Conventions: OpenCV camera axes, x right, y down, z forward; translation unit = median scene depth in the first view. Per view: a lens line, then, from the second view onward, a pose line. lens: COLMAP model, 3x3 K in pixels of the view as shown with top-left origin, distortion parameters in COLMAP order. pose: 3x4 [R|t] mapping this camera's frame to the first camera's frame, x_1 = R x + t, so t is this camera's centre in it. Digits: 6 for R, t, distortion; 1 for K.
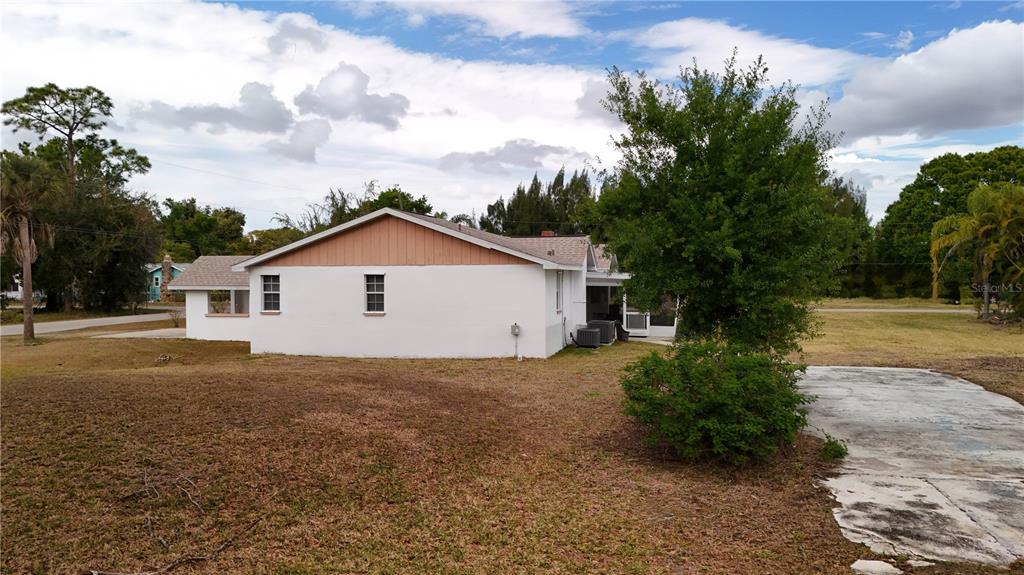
lens RADIAL K [[747.7, 0, 507.3], [0, 747.7, 283.8], [0, 0, 1]] dist [0.085365, -0.084472]
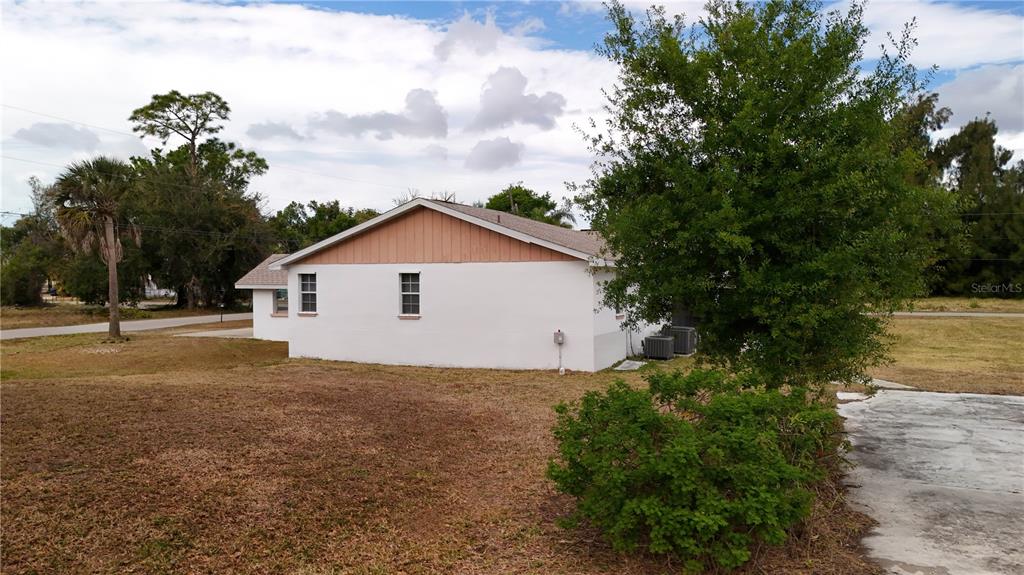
lens RADIAL K [[747.7, 0, 507.3], [0, 747.7, 283.8], [0, 0, 1]] dist [0.085365, -0.084472]
pose [[0.980938, 0.002235, -0.194310, 0.088452], [-0.001806, 0.999996, 0.002385, -0.001516], [0.194315, -0.001989, 0.980937, 0.110982]]
